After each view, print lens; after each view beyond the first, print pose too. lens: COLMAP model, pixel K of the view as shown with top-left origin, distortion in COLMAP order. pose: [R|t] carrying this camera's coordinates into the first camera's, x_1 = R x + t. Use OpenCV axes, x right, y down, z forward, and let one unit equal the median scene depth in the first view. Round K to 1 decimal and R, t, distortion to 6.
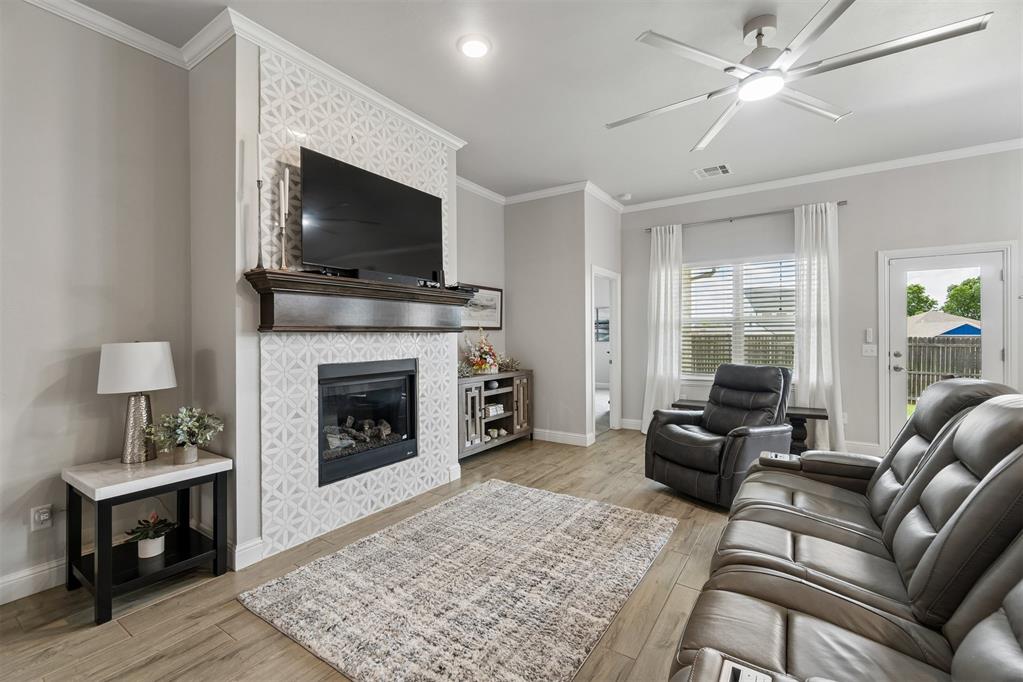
lens RADIAL K [[438.0, 0, 512.0], [0, 438.0, 335.4], [0, 0, 1]] dist [-0.003035, 0.000981]
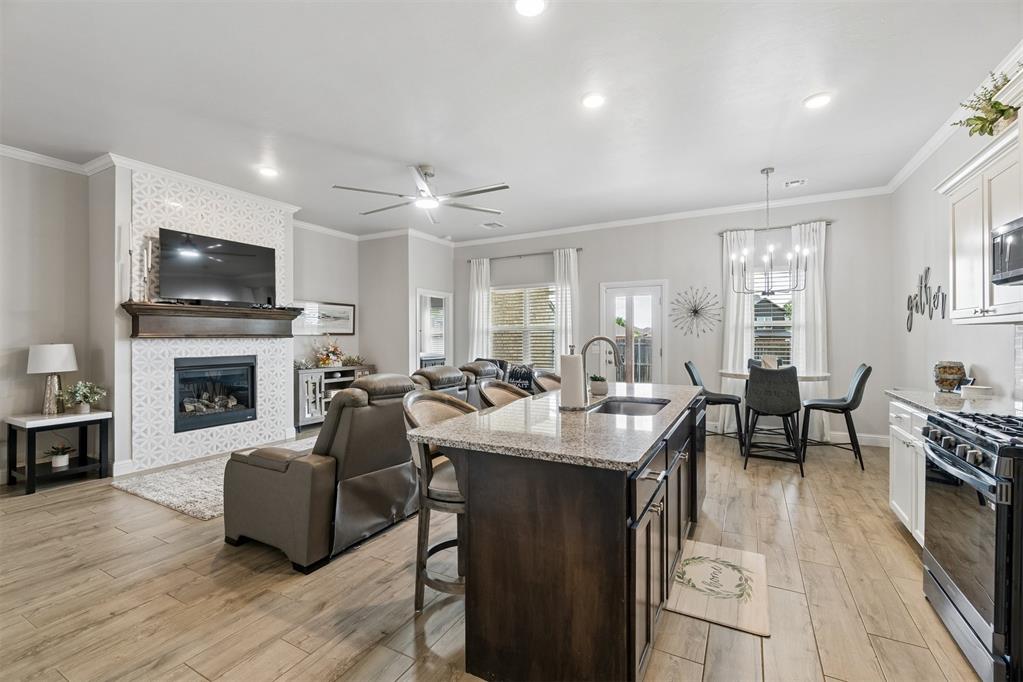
lens RADIAL K [[438.0, 0, 511.2], [0, 438.0, 336.7], [0, 0, 1]] dist [-0.003035, 0.000981]
pose [[0.996430, 0.001559, 0.084410, 0.697158], [-0.001338, 0.999996, -0.002672, -0.010043], [-0.084414, 0.002549, 0.996428, -0.758031]]
